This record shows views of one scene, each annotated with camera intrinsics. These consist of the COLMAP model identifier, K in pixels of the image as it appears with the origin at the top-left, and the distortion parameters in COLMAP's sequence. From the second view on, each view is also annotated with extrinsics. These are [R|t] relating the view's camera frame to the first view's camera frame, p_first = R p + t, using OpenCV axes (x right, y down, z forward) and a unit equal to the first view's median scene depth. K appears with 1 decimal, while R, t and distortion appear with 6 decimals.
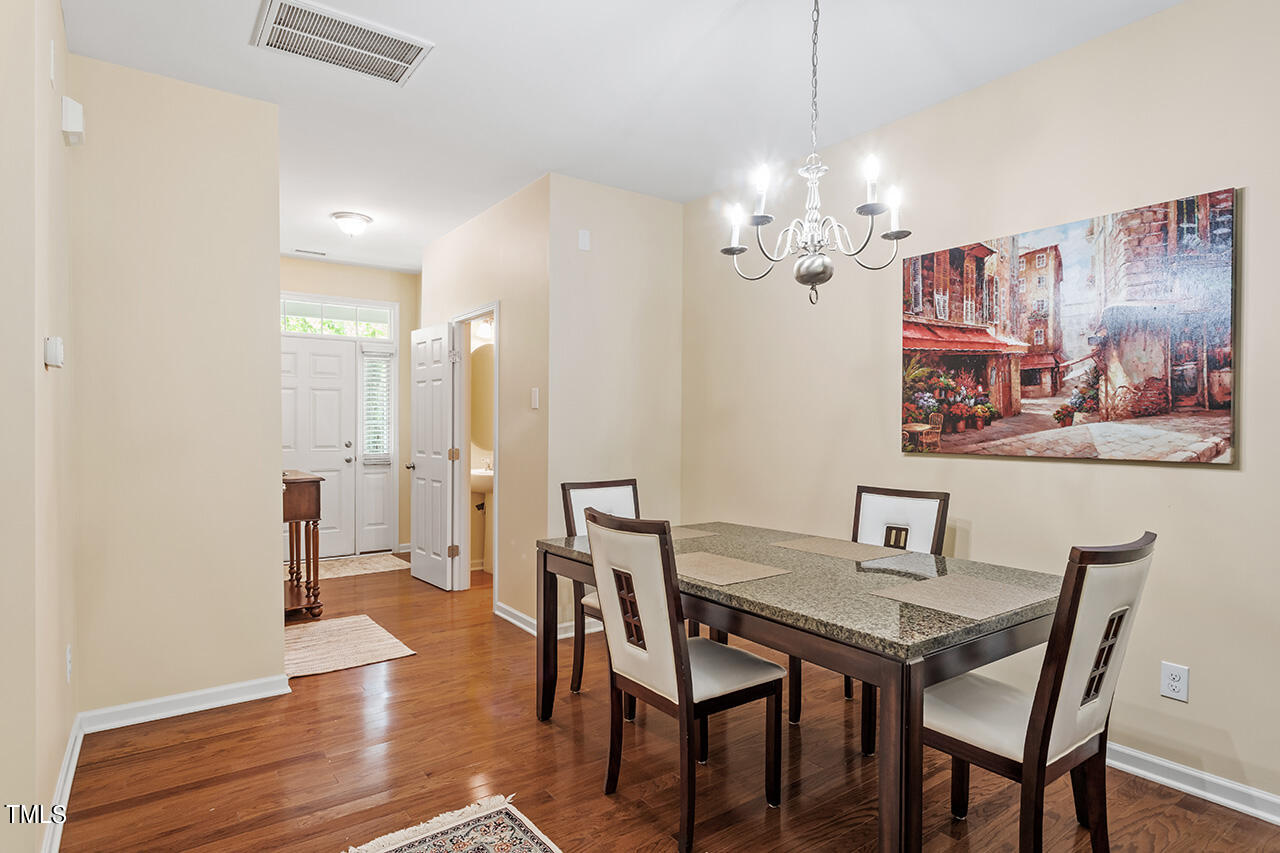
lens RADIAL K [[745.8, 0, 639.3], [0, 745.8, 438.2], [0, 0, 1]] dist [0.005298, 0.000247]
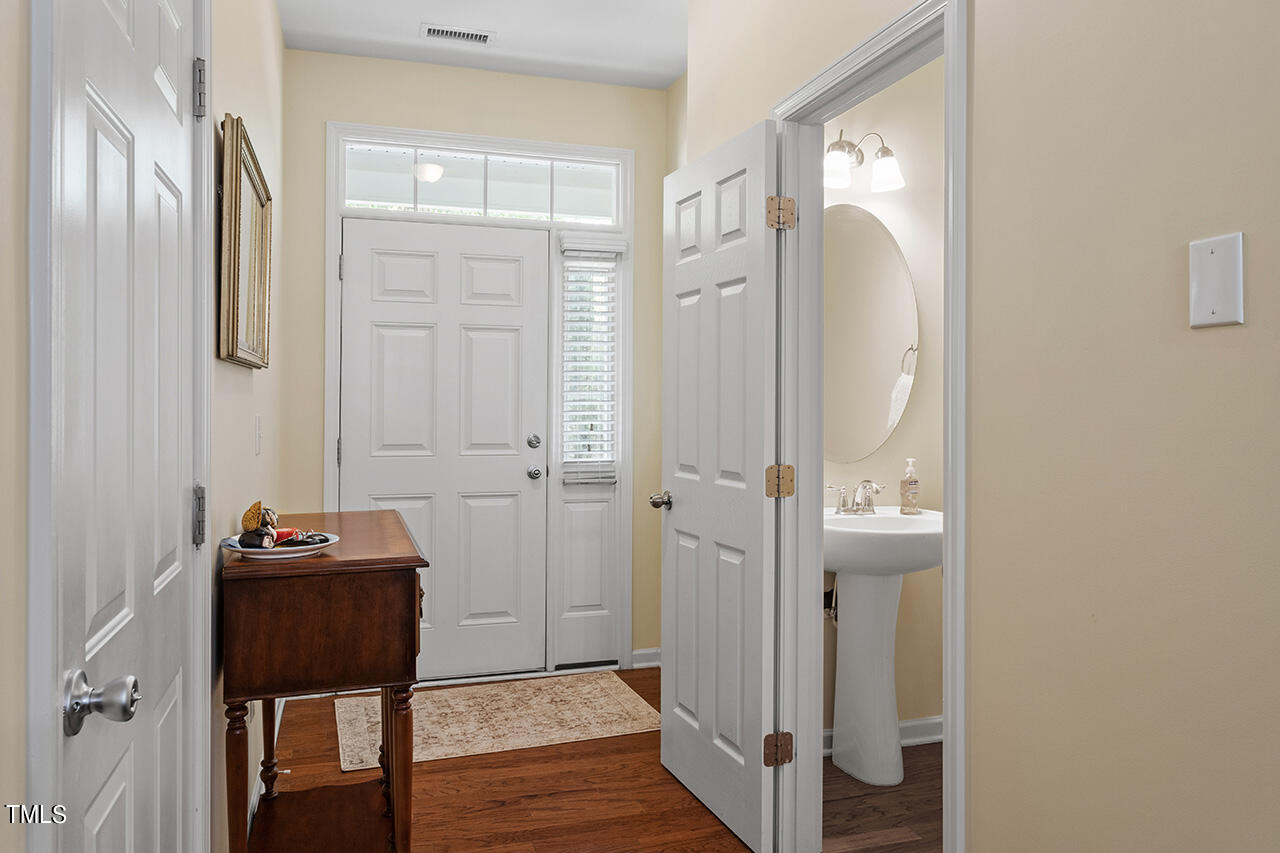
lens RADIAL K [[924.8, 0, 640.0], [0, 924.8, 418.8], [0, 0, 1]] dist [0.003884, 0.000198]
pose [[0.955986, 0.004003, -0.293386, -0.156236], [-0.003824, 0.999992, 0.001185, -0.007749], [0.293388, -0.000011, 0.955993, 0.471972]]
